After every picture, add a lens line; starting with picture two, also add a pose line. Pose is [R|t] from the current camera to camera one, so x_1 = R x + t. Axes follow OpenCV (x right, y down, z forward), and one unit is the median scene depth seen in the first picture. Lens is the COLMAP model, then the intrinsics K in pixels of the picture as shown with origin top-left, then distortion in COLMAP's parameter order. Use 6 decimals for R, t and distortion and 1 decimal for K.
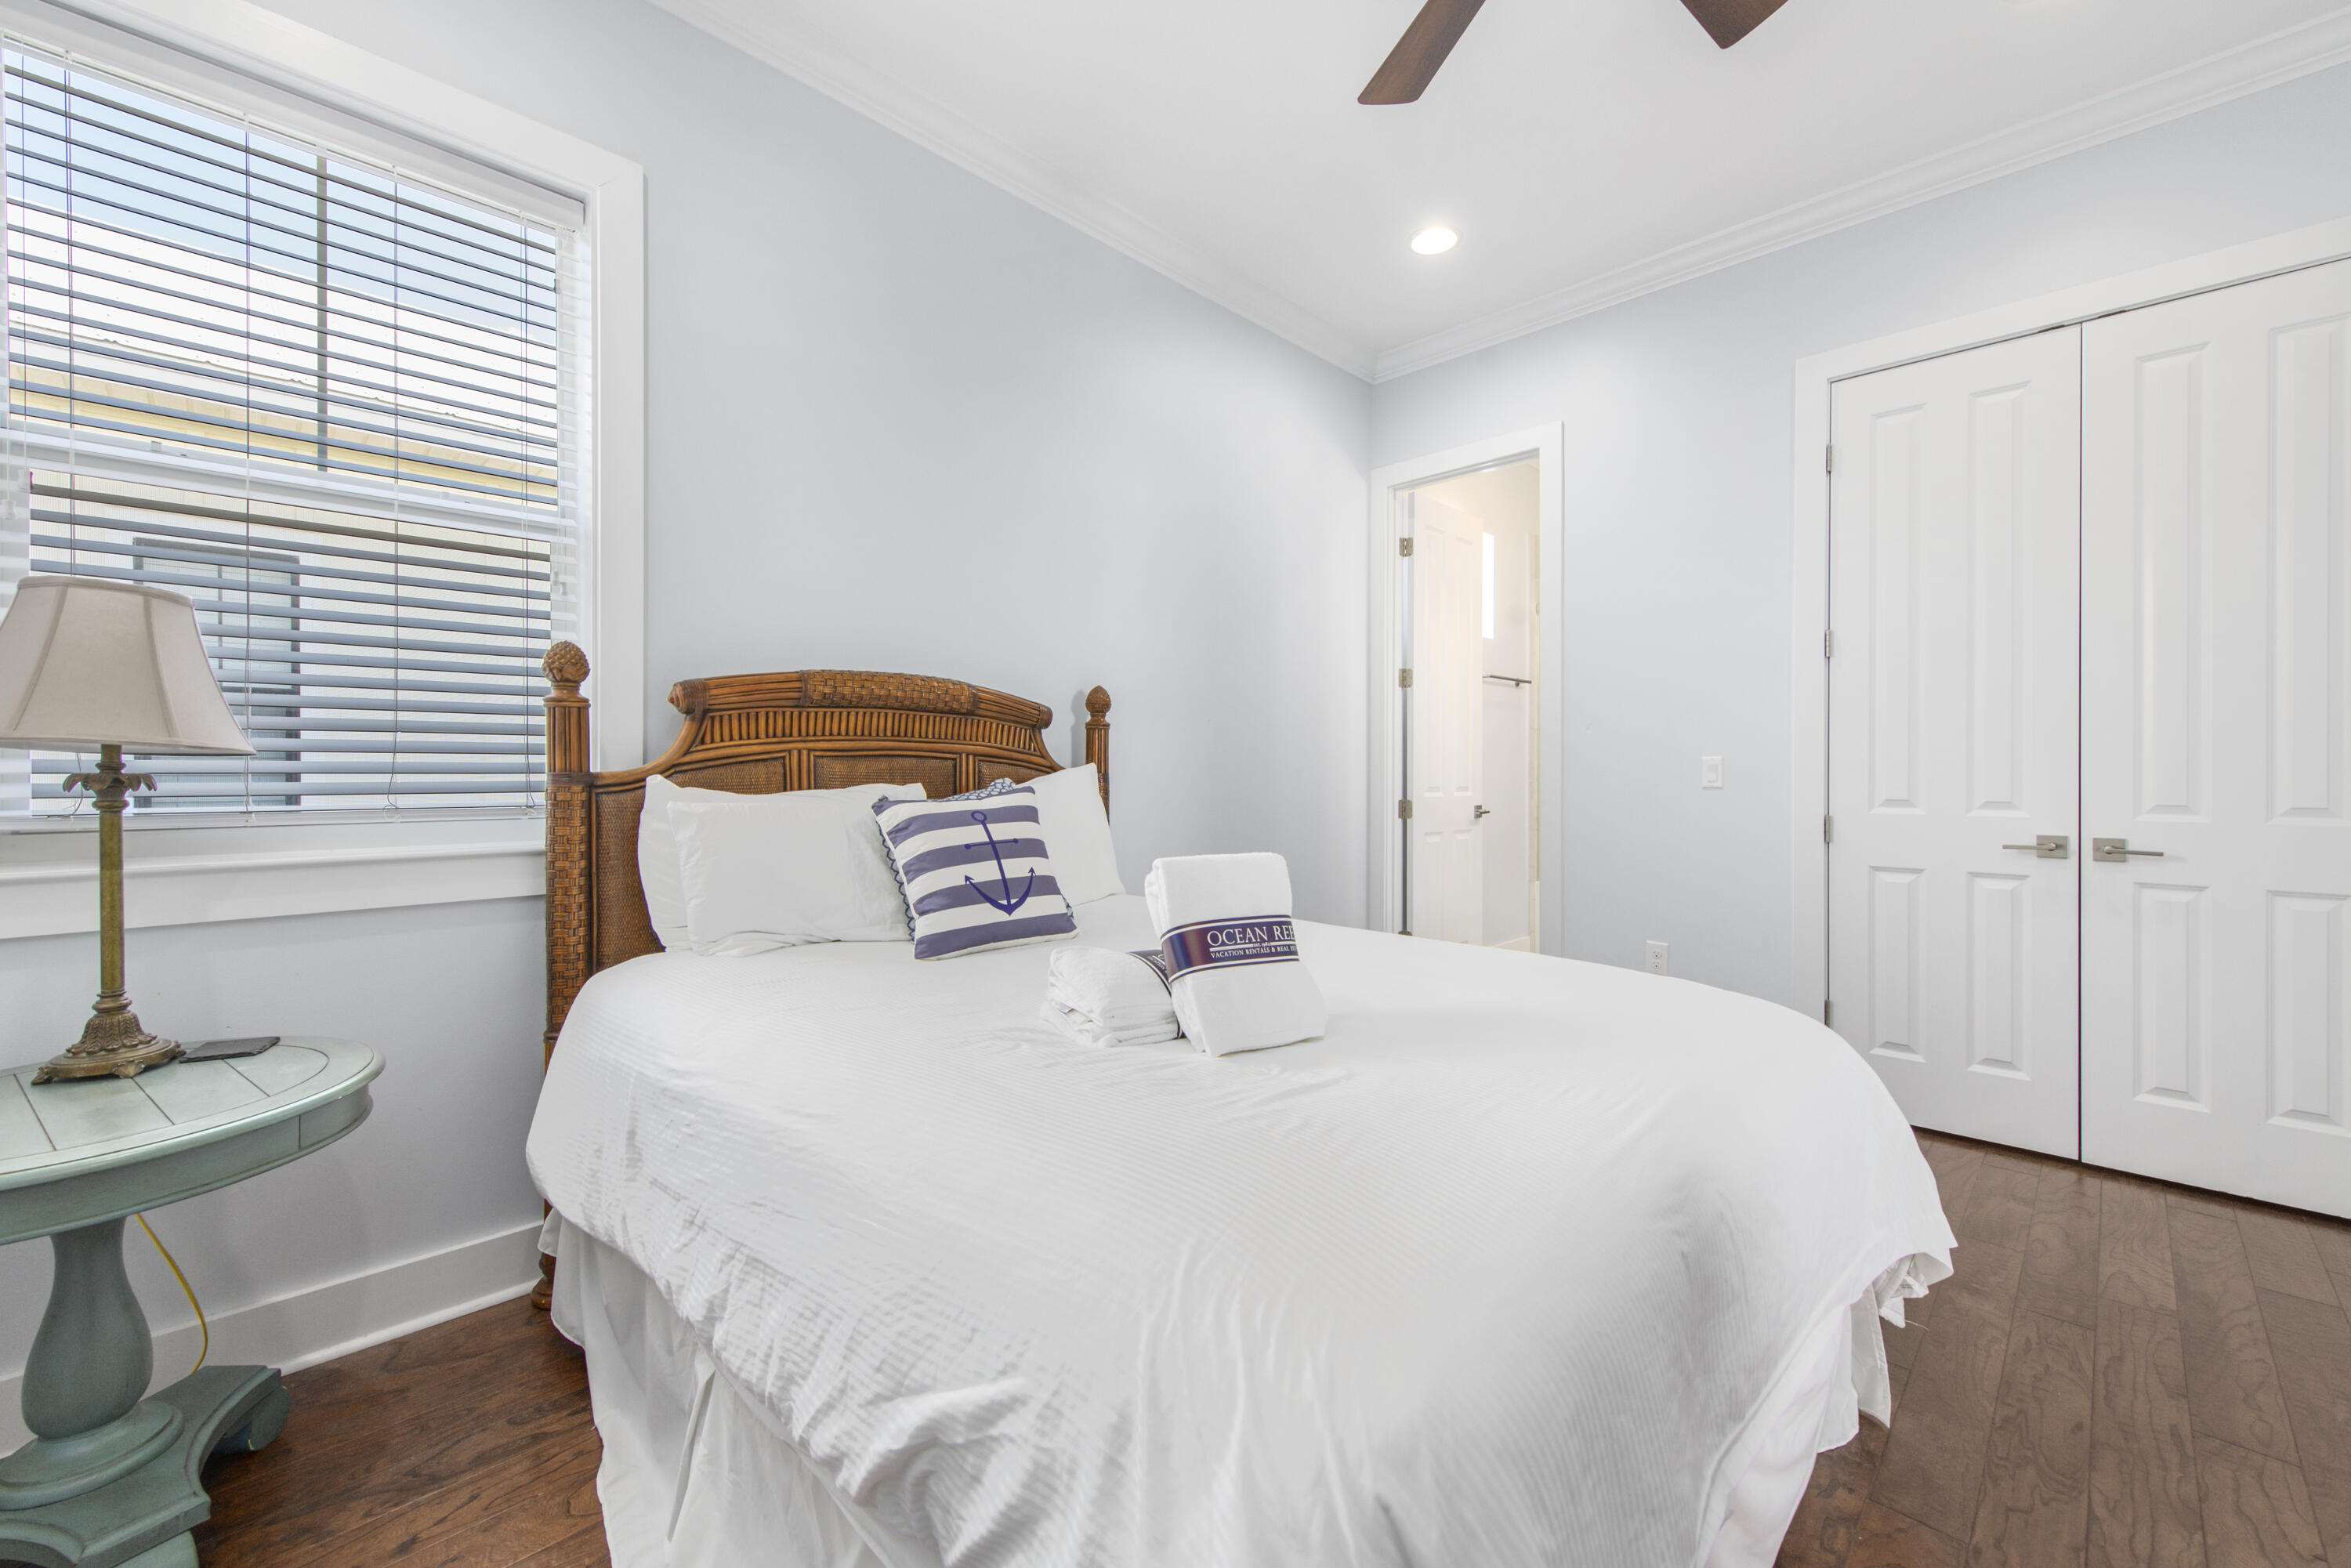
lens RADIAL K [[946.2, 0, 1183.4], [0, 946.2, 773.2], [0, 0, 1]] dist [0.005625, -0.002984]
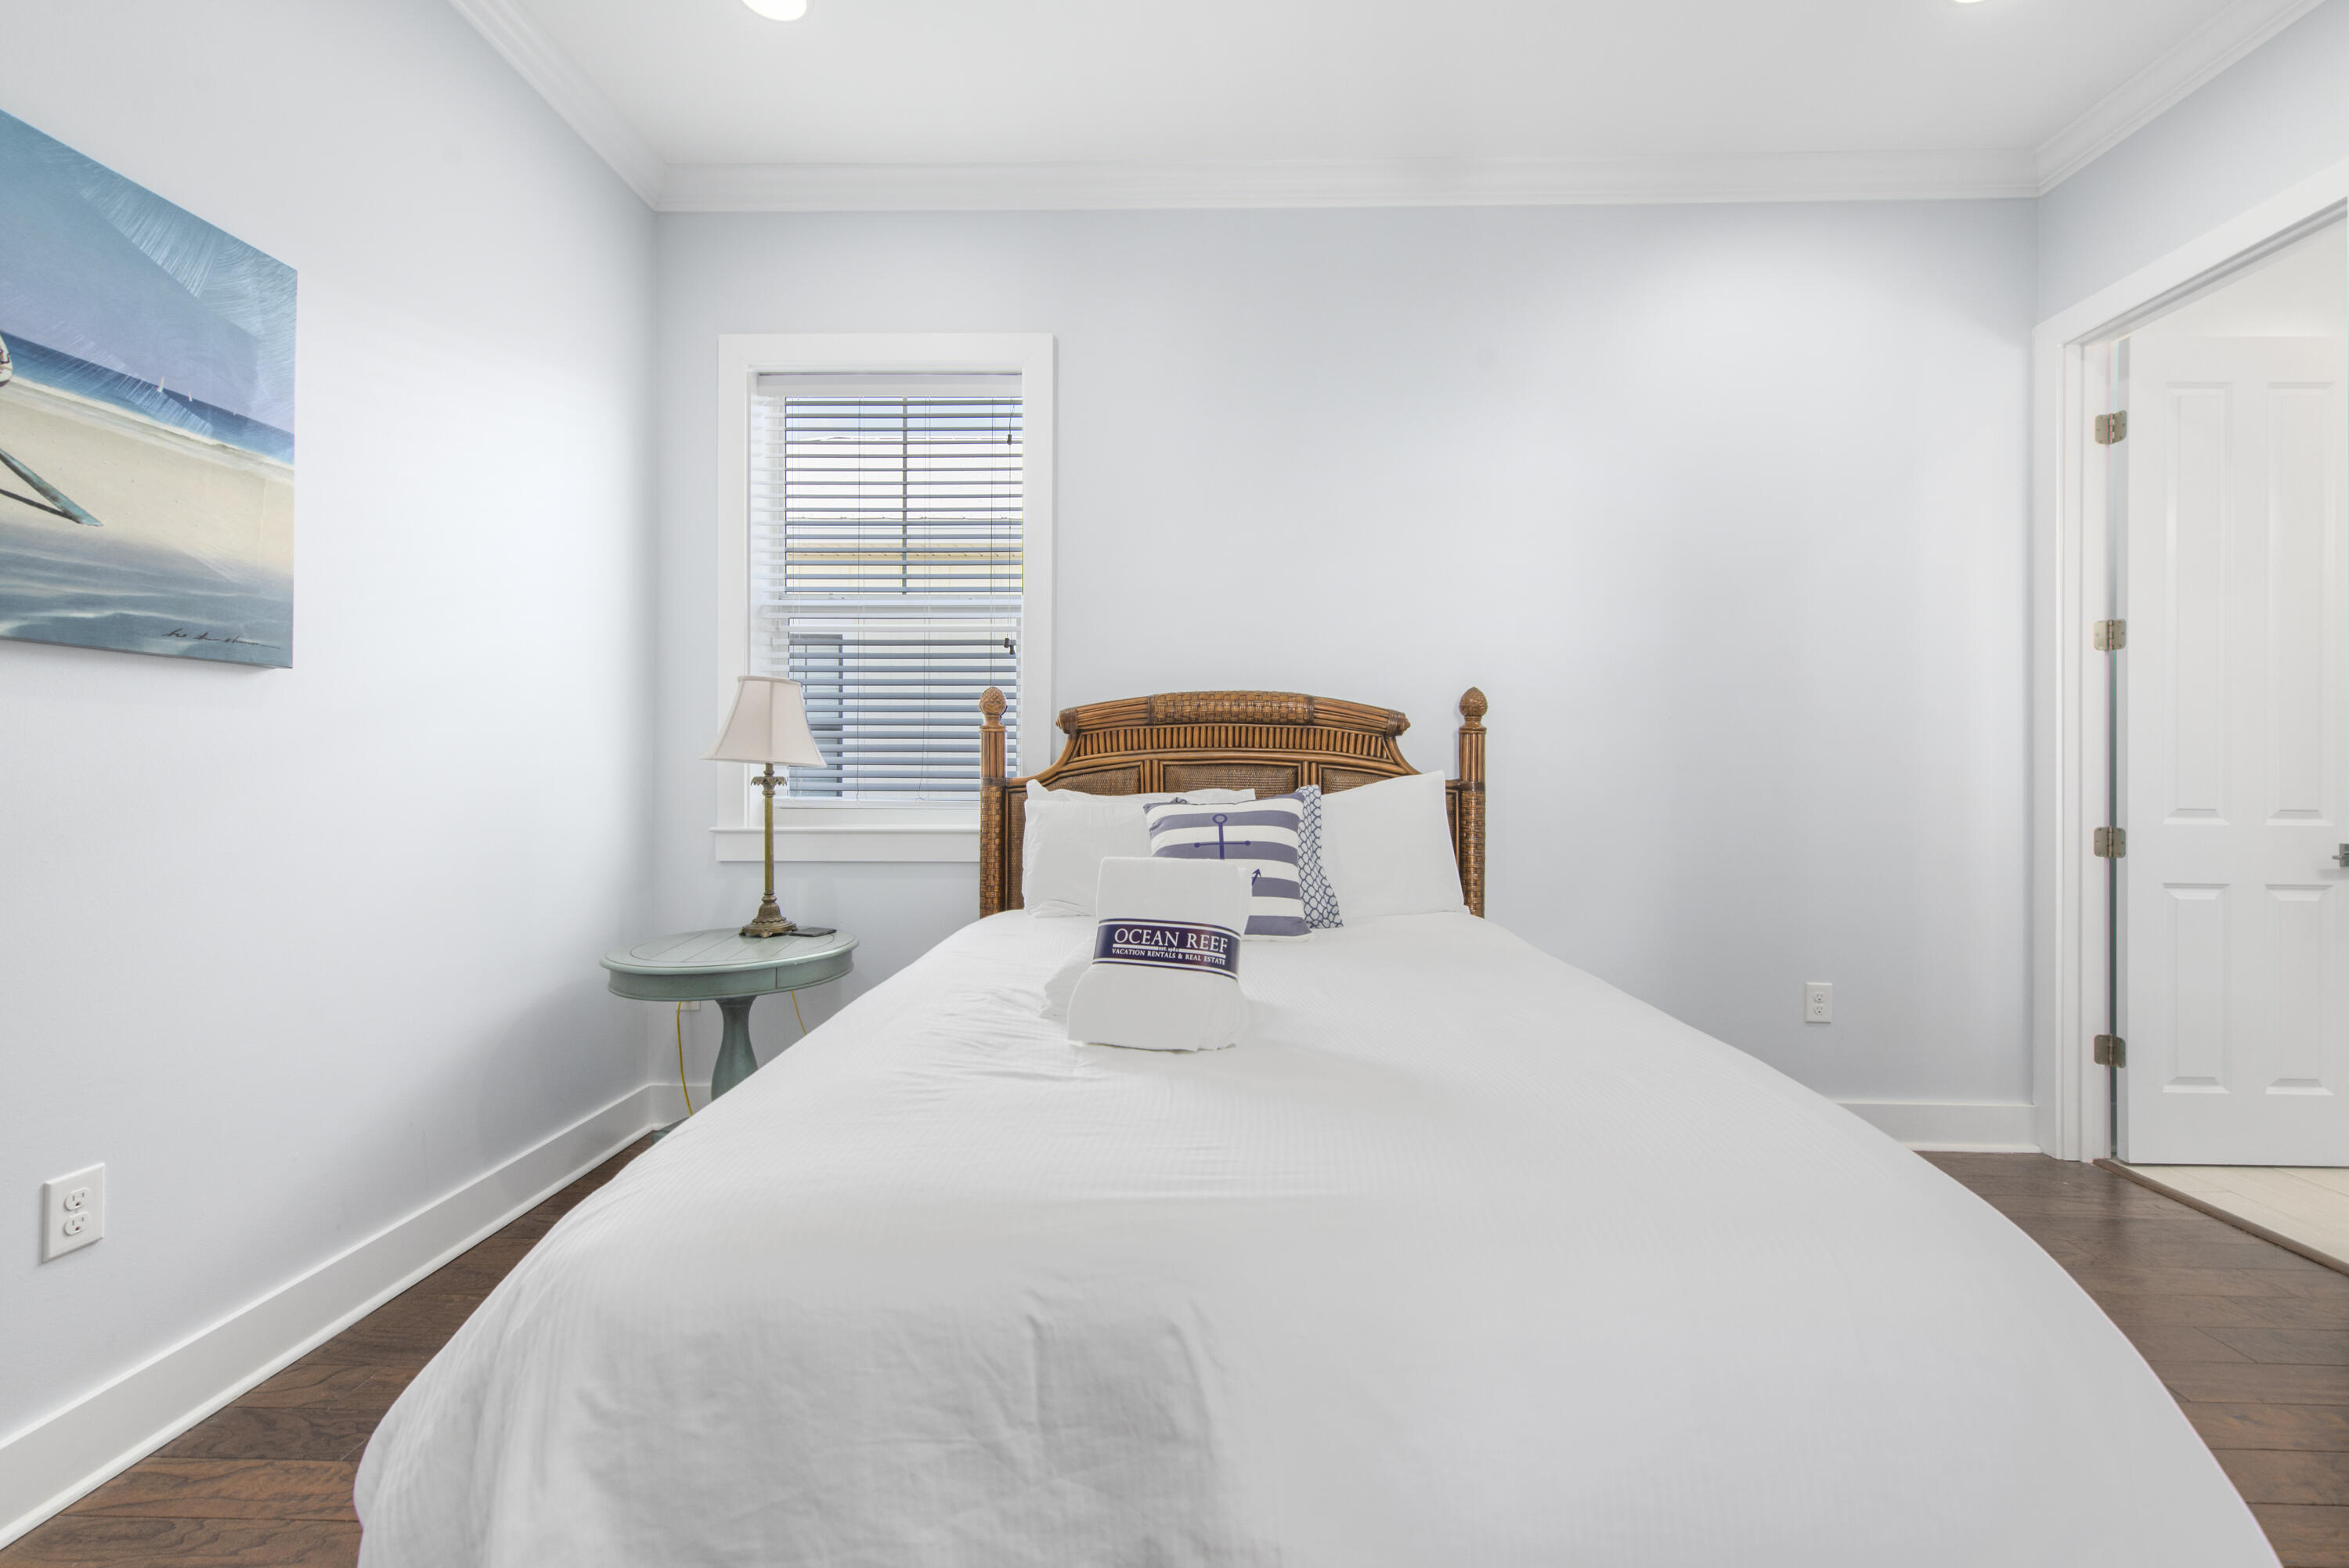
lens RADIAL K [[945.3, 0, 1176.5], [0, 945.3, 777.3], [0, 0, 1]] dist [0.005625, -0.002984]
pose [[0.675202, 0.001773, -0.737630, 0.593265], [-0.006426, 0.999973, -0.003478, 0.001753], [0.737604, 0.007088, 0.675196, 0.236263]]
